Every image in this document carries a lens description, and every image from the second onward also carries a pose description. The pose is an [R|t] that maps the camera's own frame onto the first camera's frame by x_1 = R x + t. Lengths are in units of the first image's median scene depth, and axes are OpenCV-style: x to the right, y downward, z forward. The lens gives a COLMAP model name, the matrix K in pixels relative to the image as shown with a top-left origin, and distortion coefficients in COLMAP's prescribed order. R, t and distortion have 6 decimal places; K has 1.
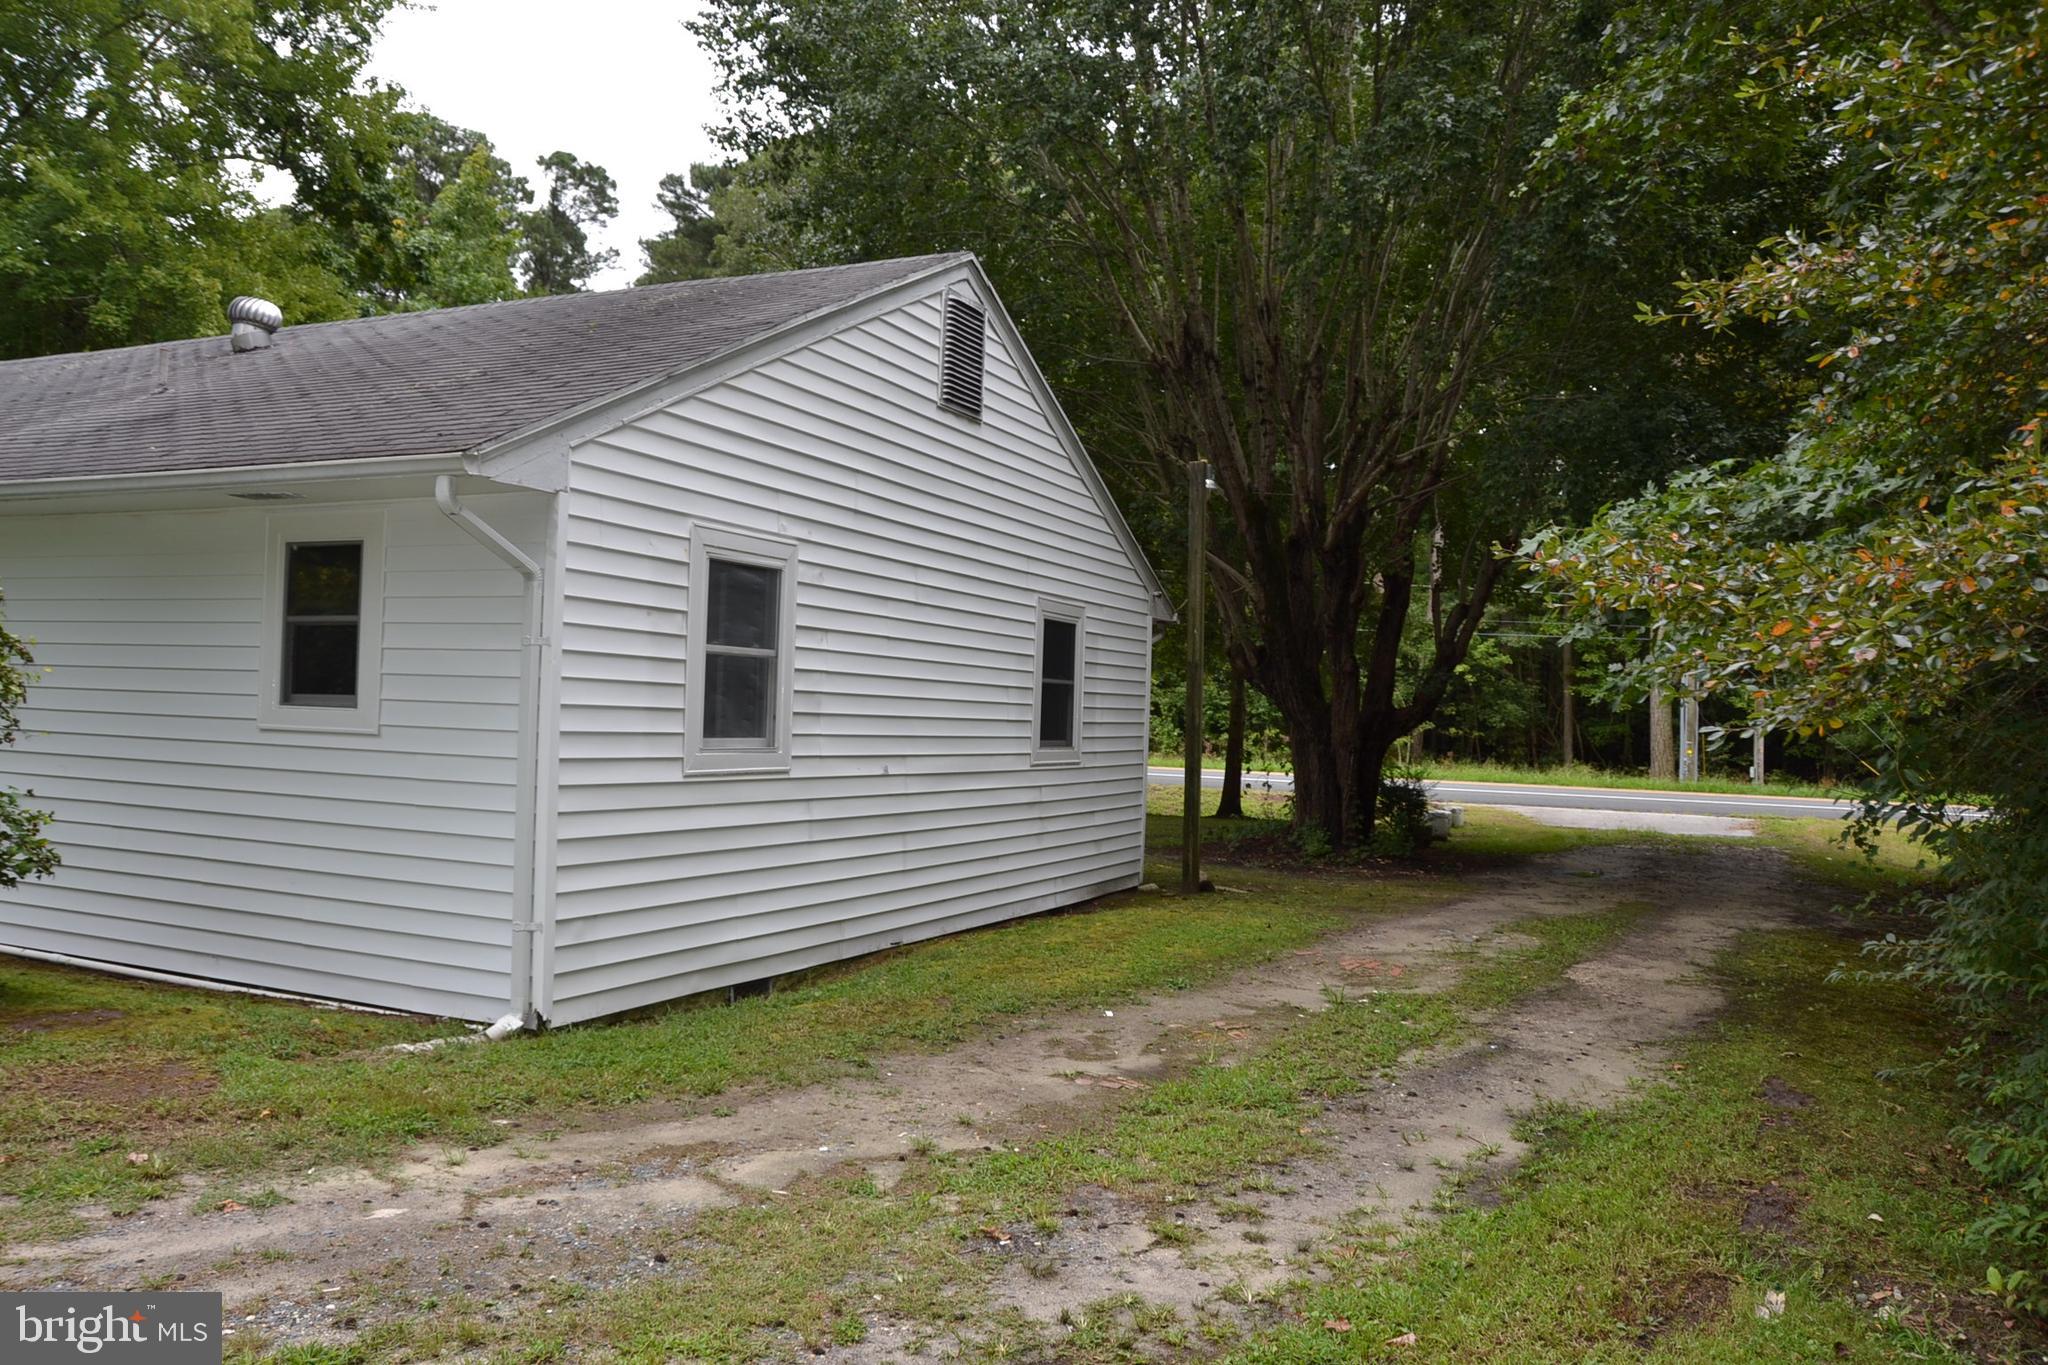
lens RADIAL K [[1622.4, 0, 997.5], [0, 1622.4, 708.9], [0, 0, 1]] dist [-0.164896, 0.122628]
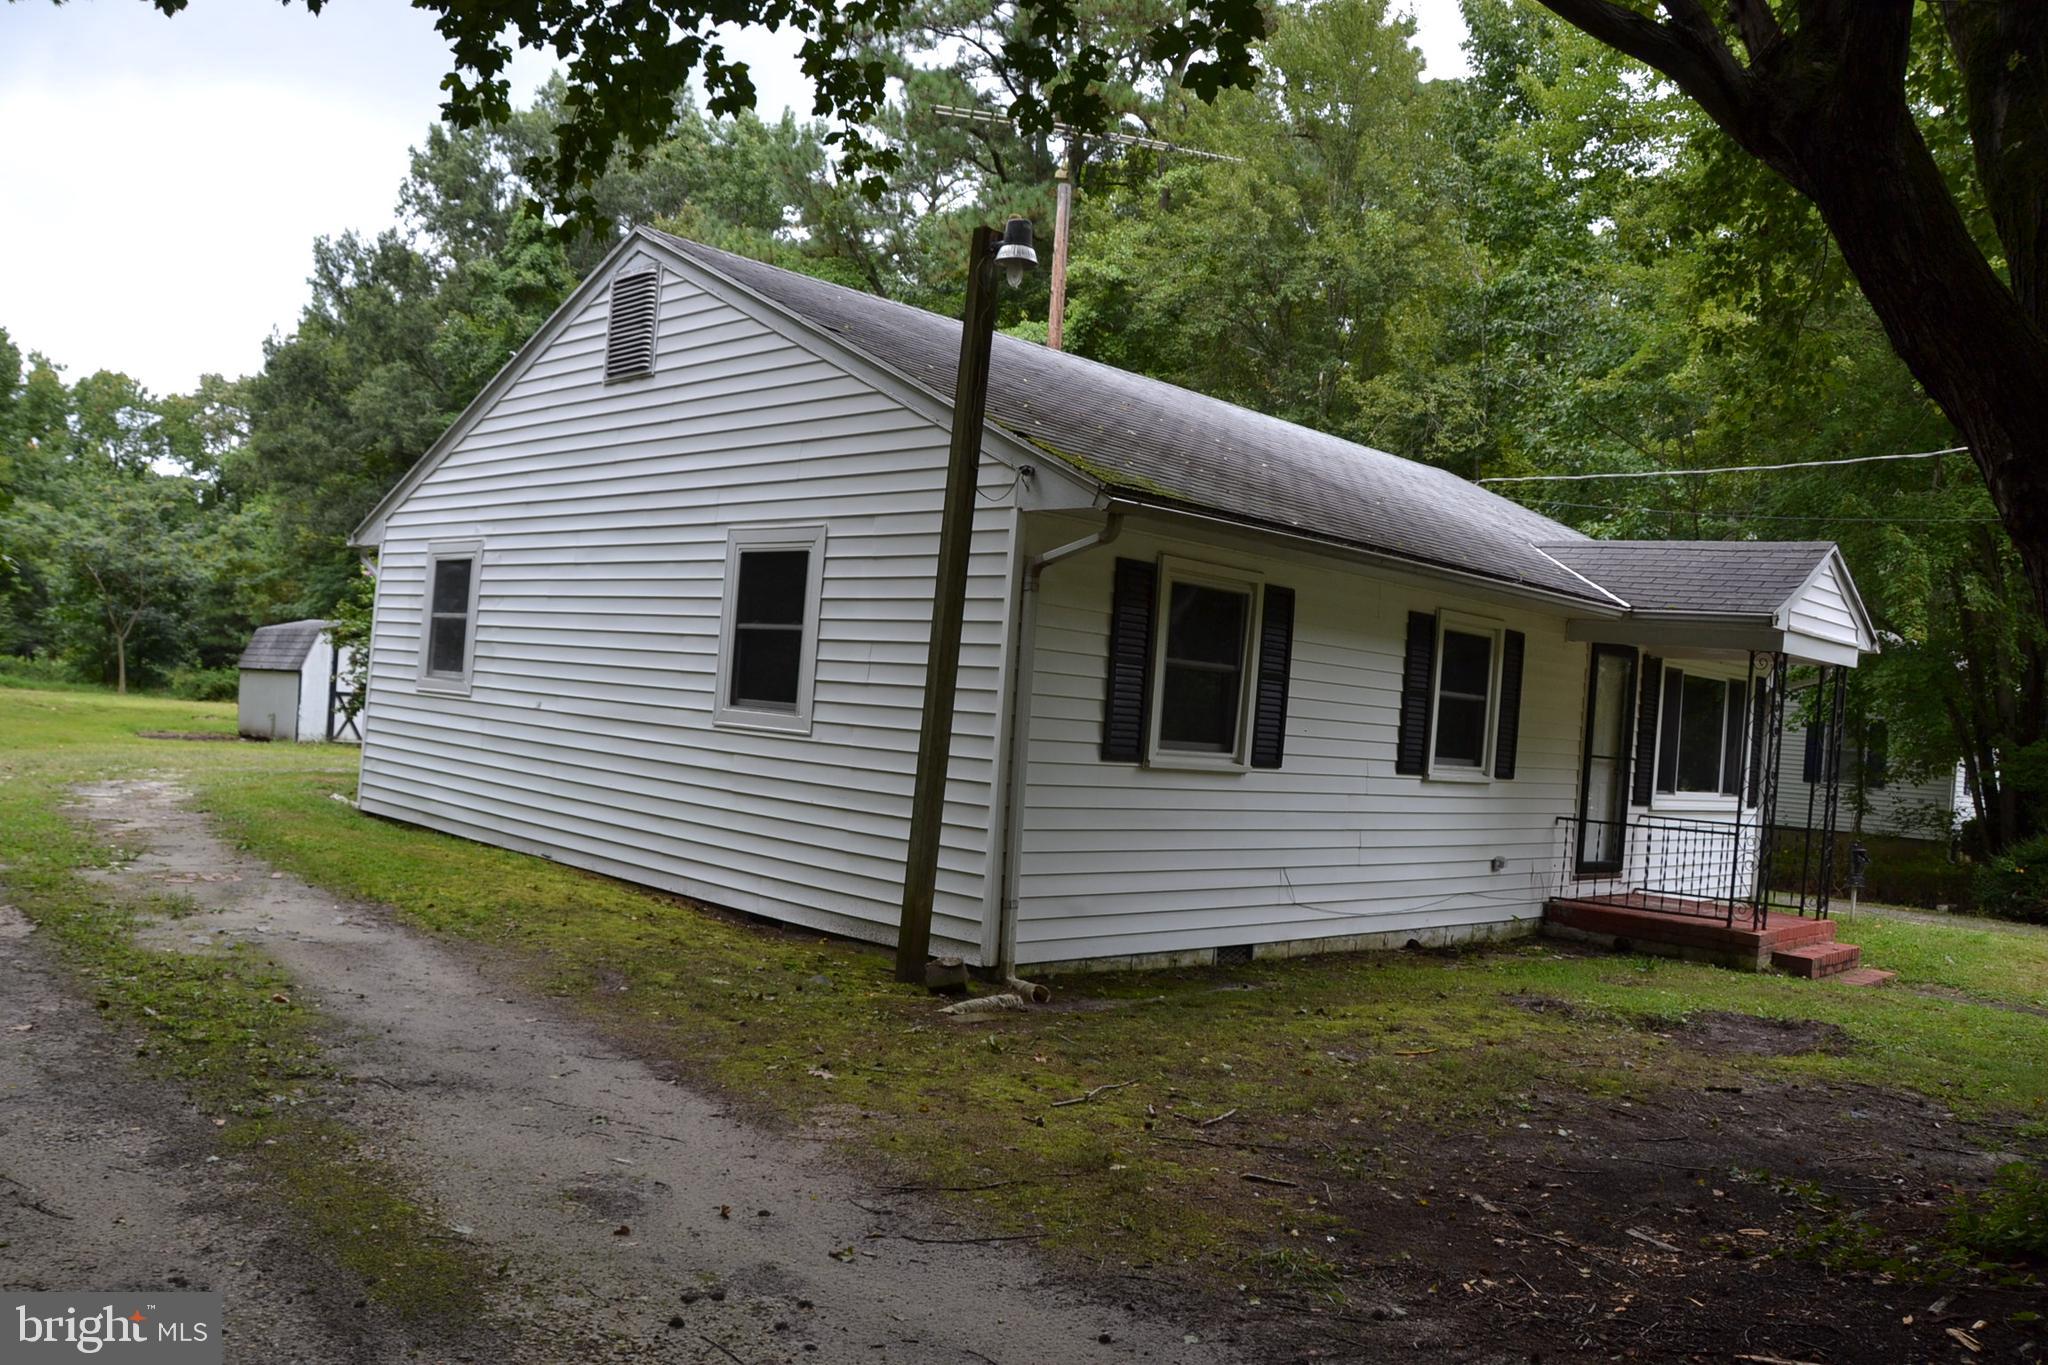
lens RADIAL K [[1638.8, 0, 1018.9], [0, 1638.8, 691.1], [0, 0, 1]] dist [-0.158235, 0.124149]
pose [[-0.362262, -0.070973, -0.929370, 1.041038], [-0.085441, 0.995427, -0.042714, 0.054400], [0.928152, 0.063933, -0.366669, 1.996610]]
